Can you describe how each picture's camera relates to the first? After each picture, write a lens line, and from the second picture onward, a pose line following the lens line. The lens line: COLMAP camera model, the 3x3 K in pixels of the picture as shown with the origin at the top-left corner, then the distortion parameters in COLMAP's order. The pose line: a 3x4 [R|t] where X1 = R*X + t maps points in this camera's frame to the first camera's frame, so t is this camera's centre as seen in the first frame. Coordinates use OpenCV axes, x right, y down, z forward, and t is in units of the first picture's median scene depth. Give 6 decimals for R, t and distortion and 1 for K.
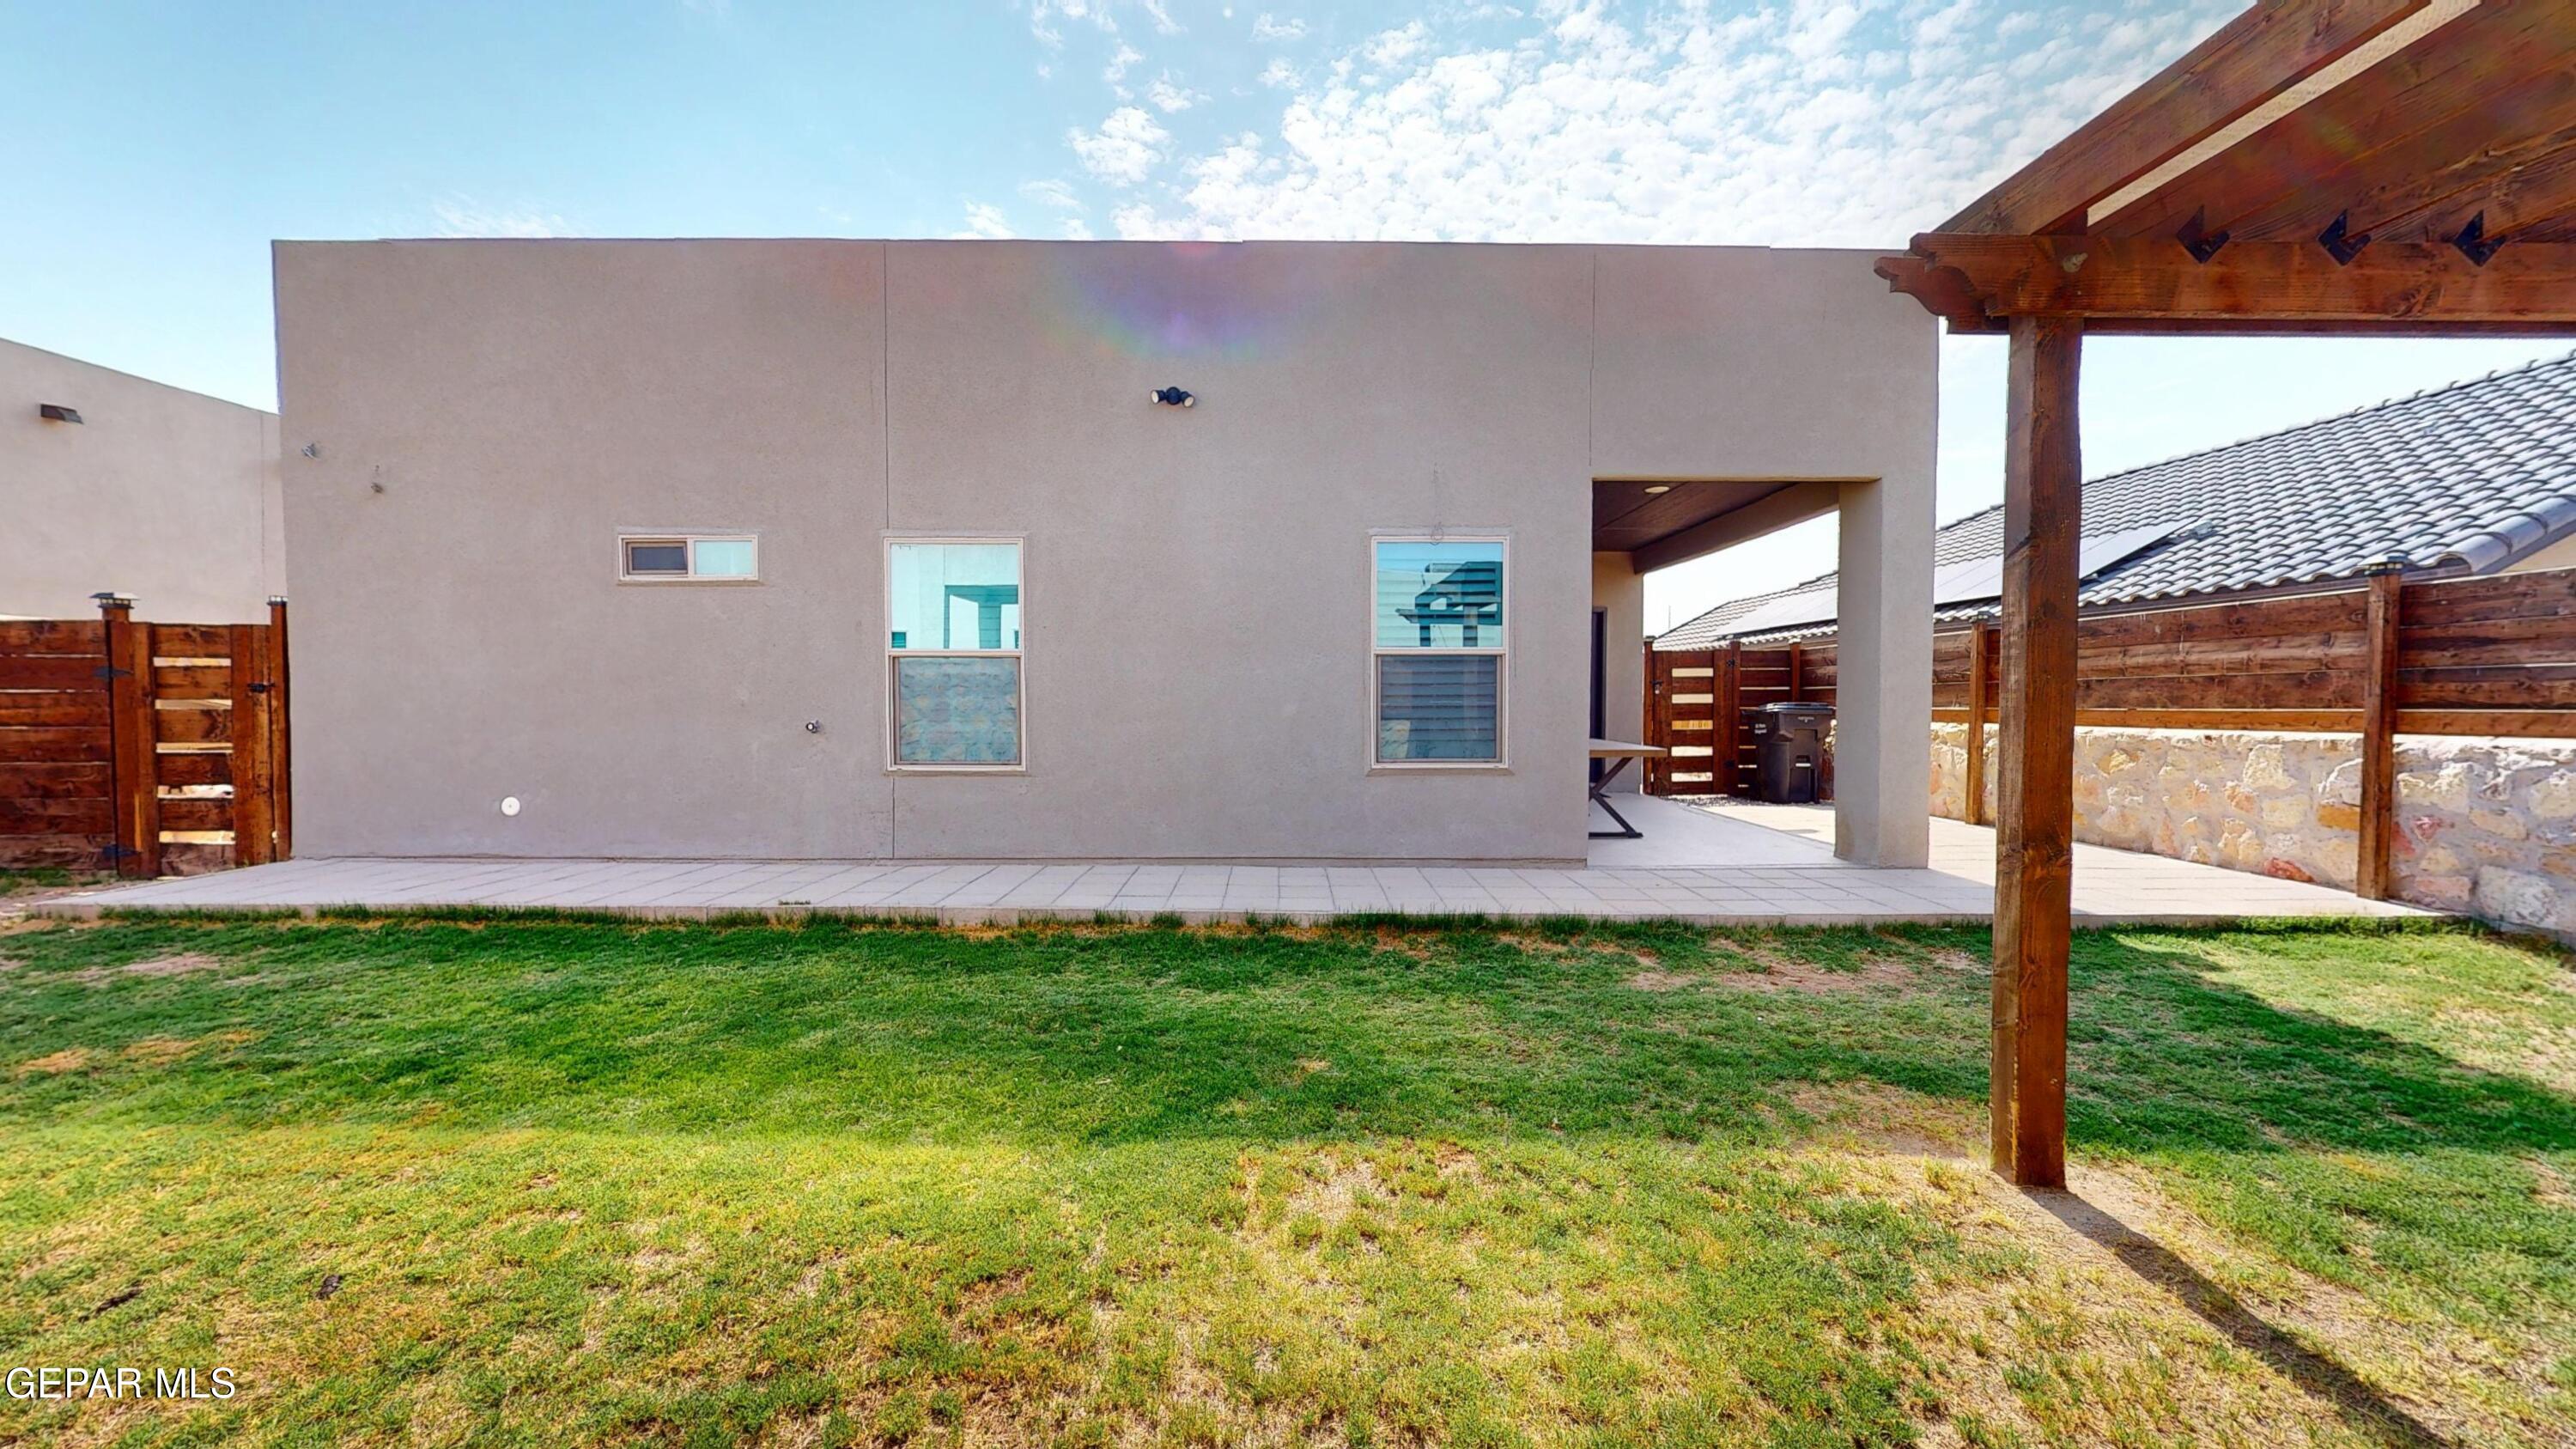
lens RADIAL K [[946.6, 0, 1293.0], [0, 946.6, 698.4], [0, 0, 1]] dist [-0.038604, 0.018450]
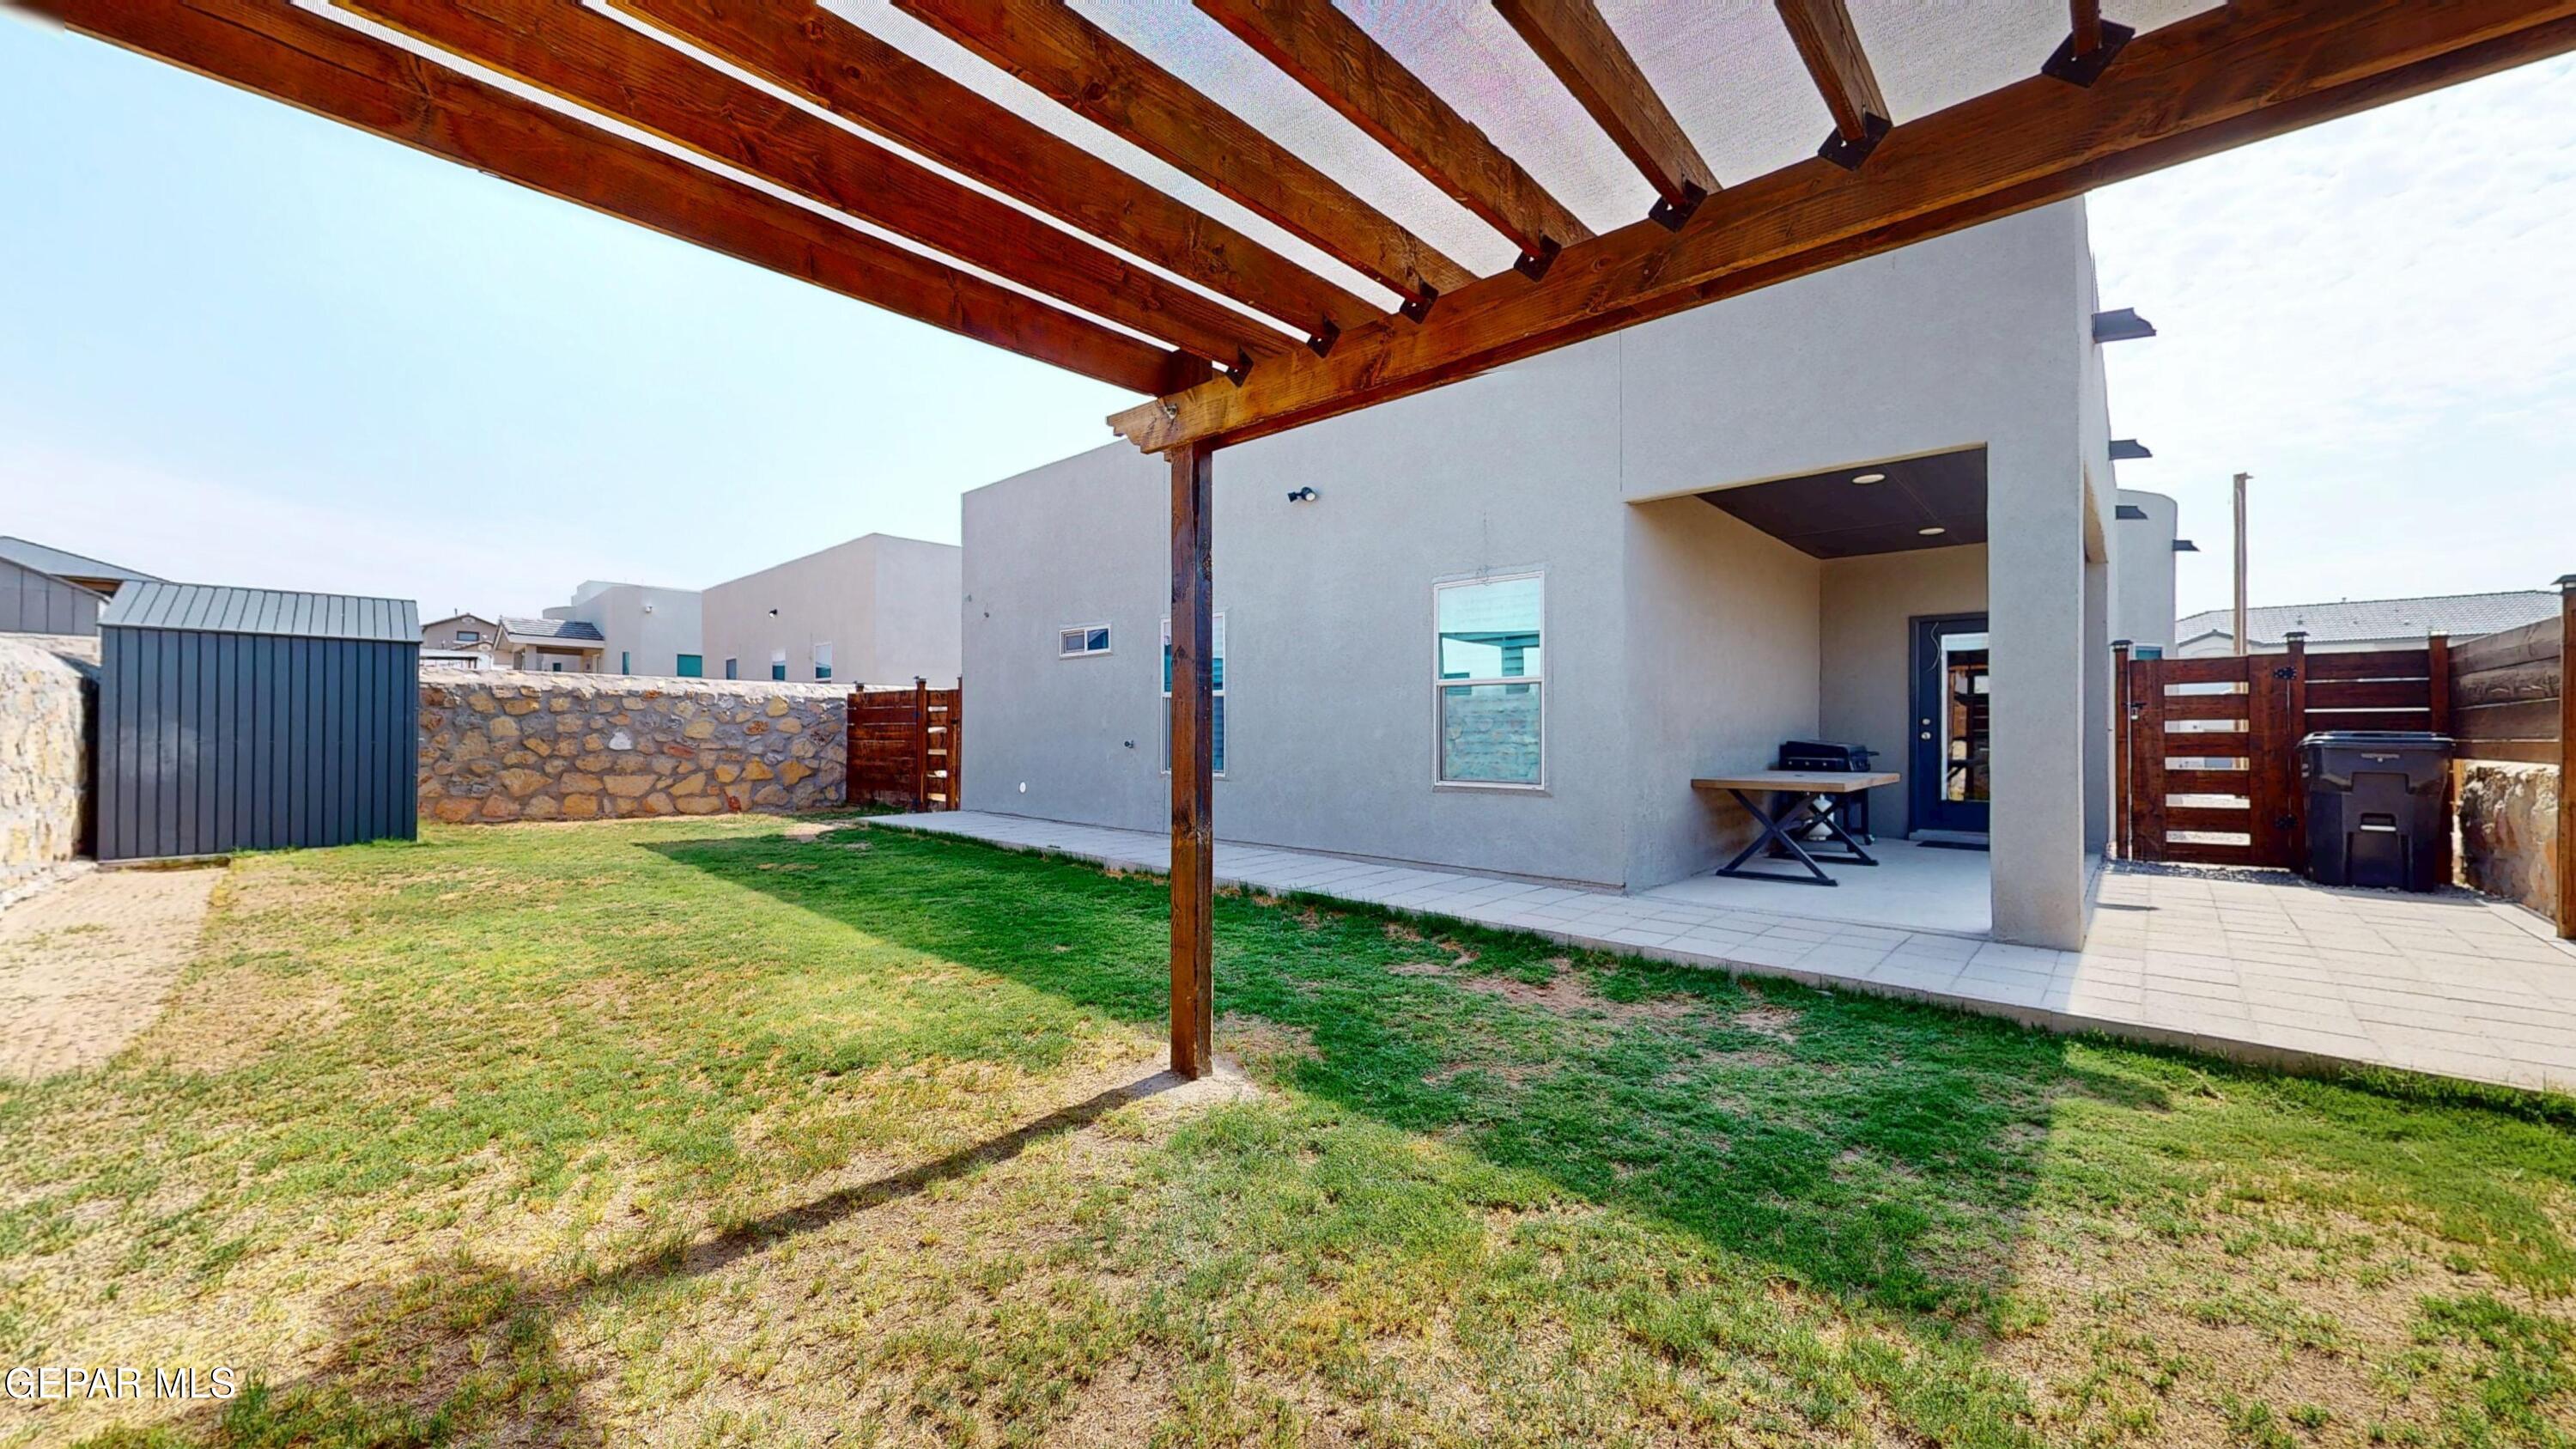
lens RADIAL K [[956.0, 0, 1282.4], [0, 956.0, 670.3], [0, 0, 1]] dist [-0.043736, -0.000019]
pose [[0.717023, -0.045423, -0.695568, 0.704785], [-0.004259, 0.997570, -0.069535, 0.015335], [0.697036, 0.052820, 0.715088, 0.036626]]
